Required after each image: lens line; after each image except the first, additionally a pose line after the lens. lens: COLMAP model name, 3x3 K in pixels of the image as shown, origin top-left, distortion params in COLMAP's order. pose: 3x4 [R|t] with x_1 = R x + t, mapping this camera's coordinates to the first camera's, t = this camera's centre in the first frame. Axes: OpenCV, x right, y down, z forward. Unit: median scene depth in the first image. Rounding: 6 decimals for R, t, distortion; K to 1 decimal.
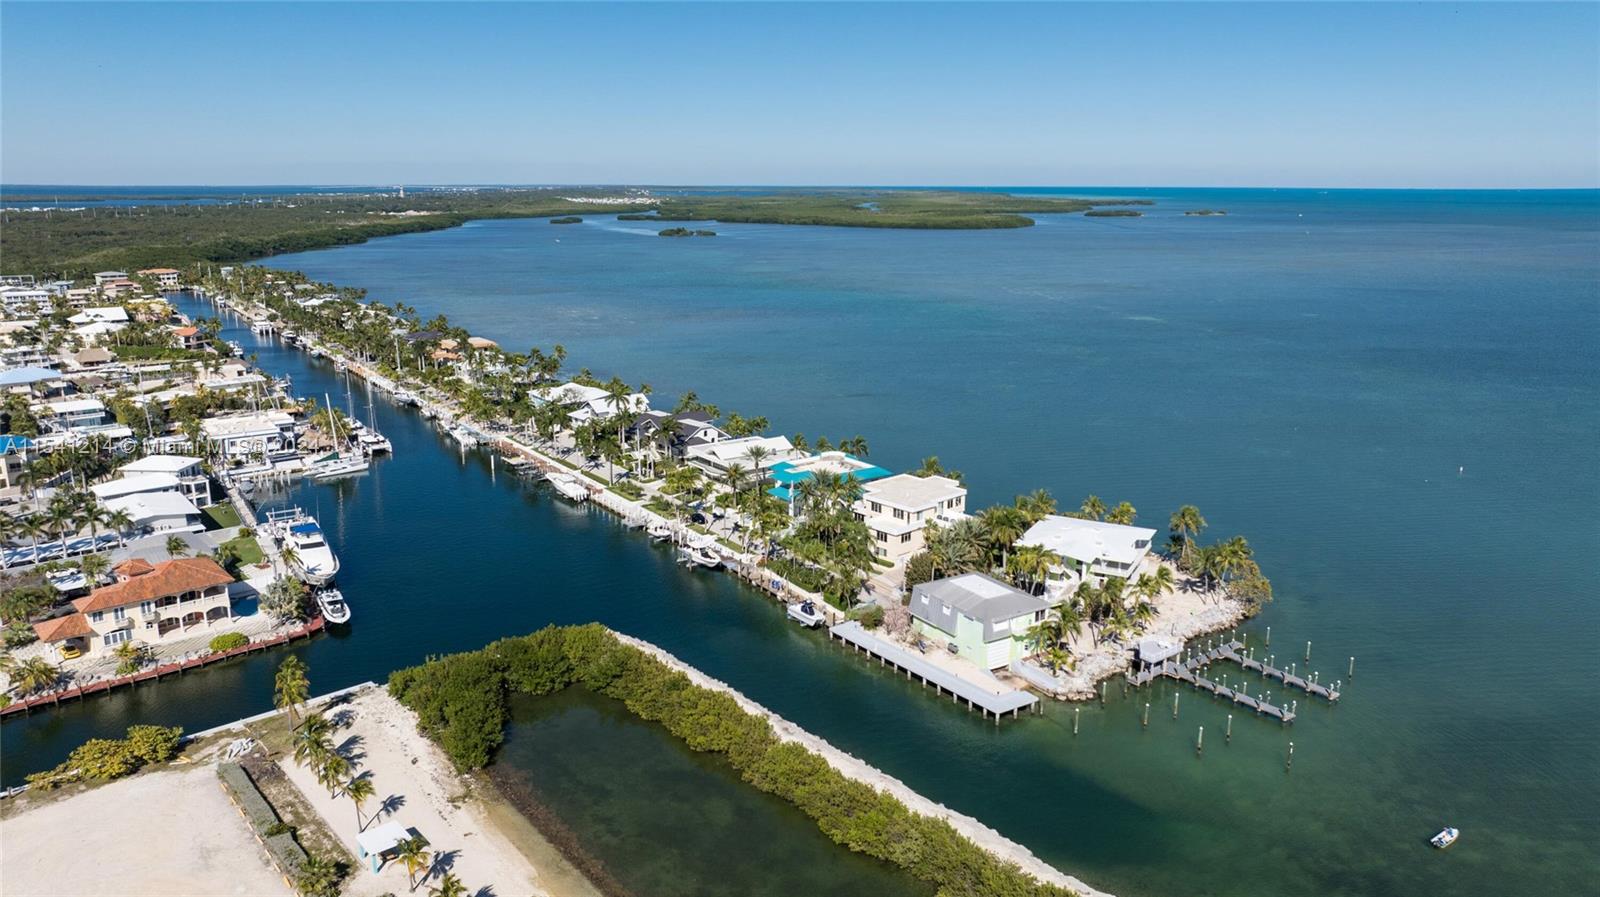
lens RADIAL K [[1098.0, 0, 796.8], [0, 1098.0, 444.9], [0, 0, 1]] dist [-0.020362, 0.002609]
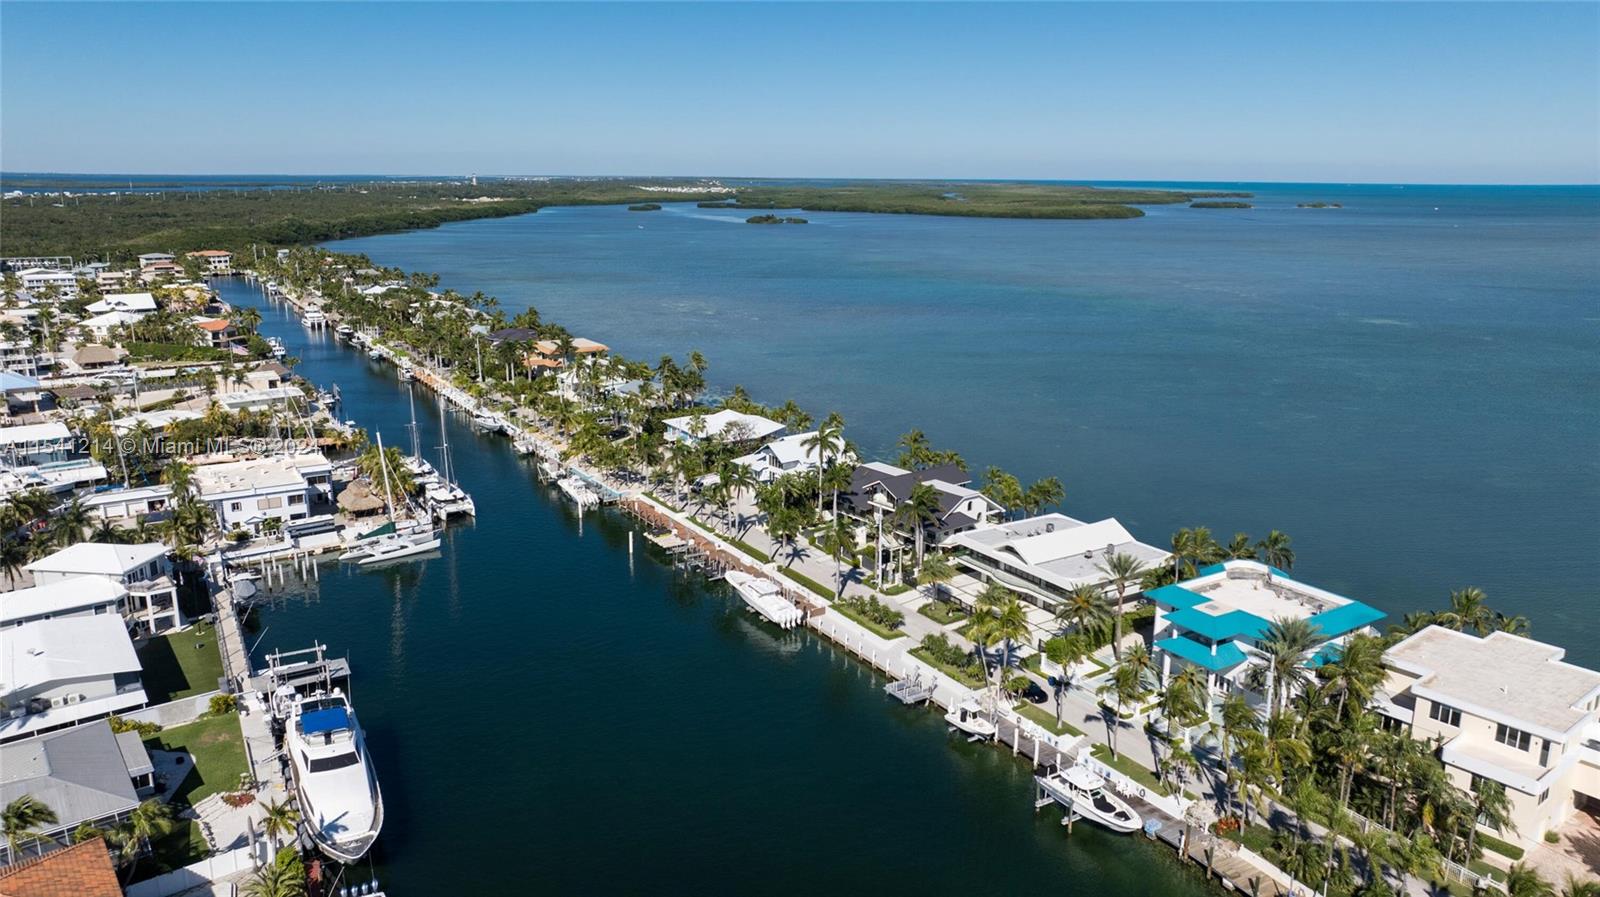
lens RADIAL K [[1098.0, 0, 803.7], [0, 1098.0, 457.6], [0, 0, 1]] dist [-0.020362, 0.002609]
pose [[0.998542, 0.018465, -0.050725, -0.119263], [-0.017578, 0.999686, 0.017883, -0.038727], [0.051040, -0.016966, 0.998553, 0.300410]]
